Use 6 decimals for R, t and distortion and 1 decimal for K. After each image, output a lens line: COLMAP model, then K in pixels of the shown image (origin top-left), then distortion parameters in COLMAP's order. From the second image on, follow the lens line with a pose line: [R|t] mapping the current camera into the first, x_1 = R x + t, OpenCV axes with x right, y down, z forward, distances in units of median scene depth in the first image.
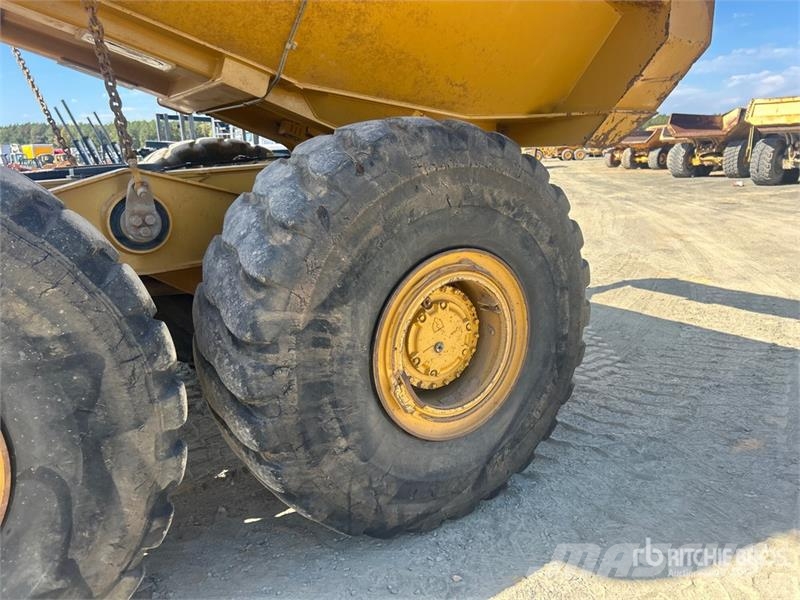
lens RADIAL K [[596.0, 0, 400.0], [0, 596.0, 300.0], [0, 0, 1]] dist [0.025115, -0.012931]
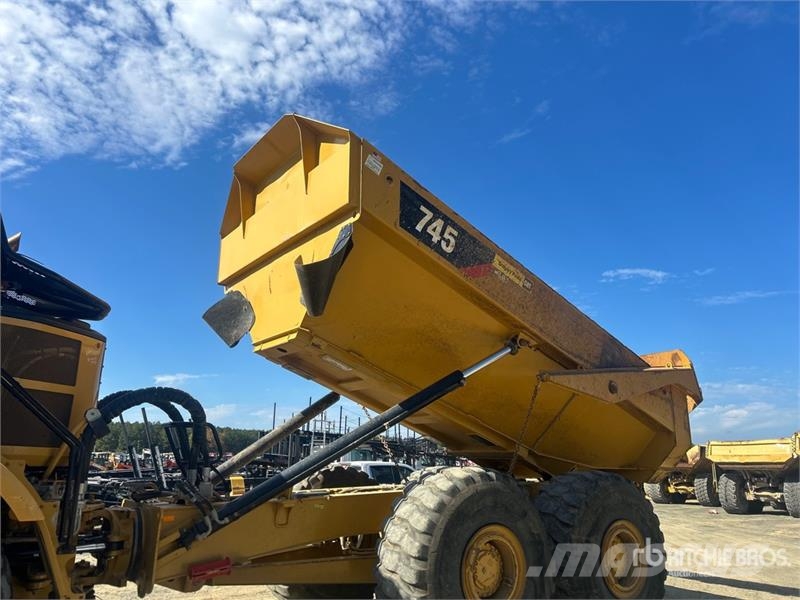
lens RADIAL K [[596.0, 0, 400.0], [0, 596.0, 300.0], [0, 0, 1]] dist [0.025115, -0.012931]
pose [[0.997795, 0.057596, 0.032990, -0.942794], [-0.034070, 0.870973, -0.490148, 0.372053], [-0.056964, 0.487943, 0.871015, -1.637333]]
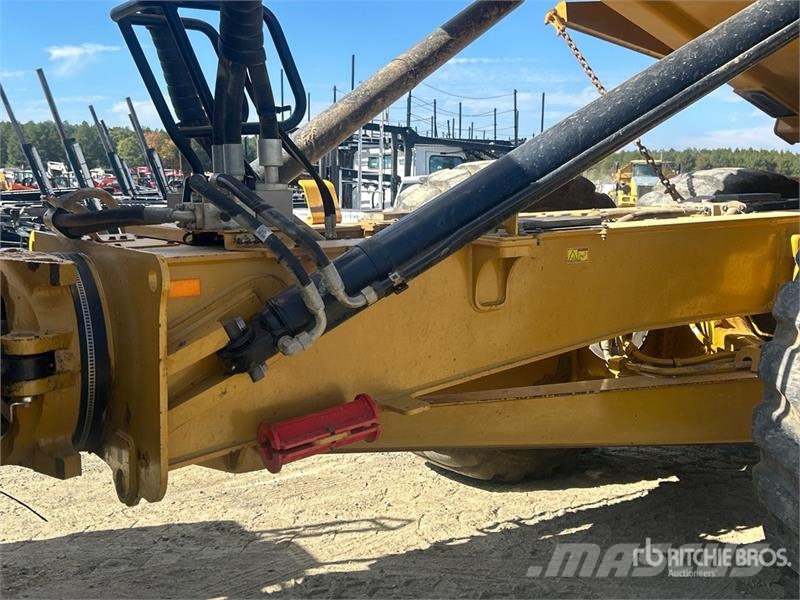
lens RADIAL K [[959.3, 0, 400.0], [0, 959.3, 300.0], [0, 0, 1]] dist [0.124465, -0.022926]
pose [[0.998898, 0.046936, 0.000758, -1.336944], [-0.046444, 0.990533, -0.129182, 0.203445], [-0.006814, 0.129004, 0.991621, -0.611637]]
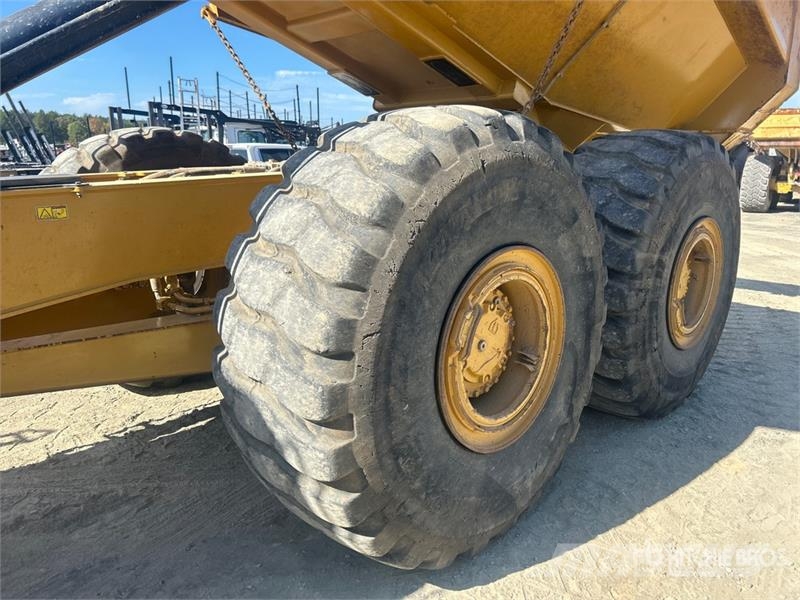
lens RADIAL K [[596.0, 0, 400.0], [0, 596.0, 300.0], [0, 0, 1]] dist [0.025115, -0.012931]
pose [[0.979392, -0.011125, 0.201663, -0.830627], [0.013345, 0.999864, -0.009652, 0.108344], [-0.201528, 0.012144, 0.979408, -0.280859]]
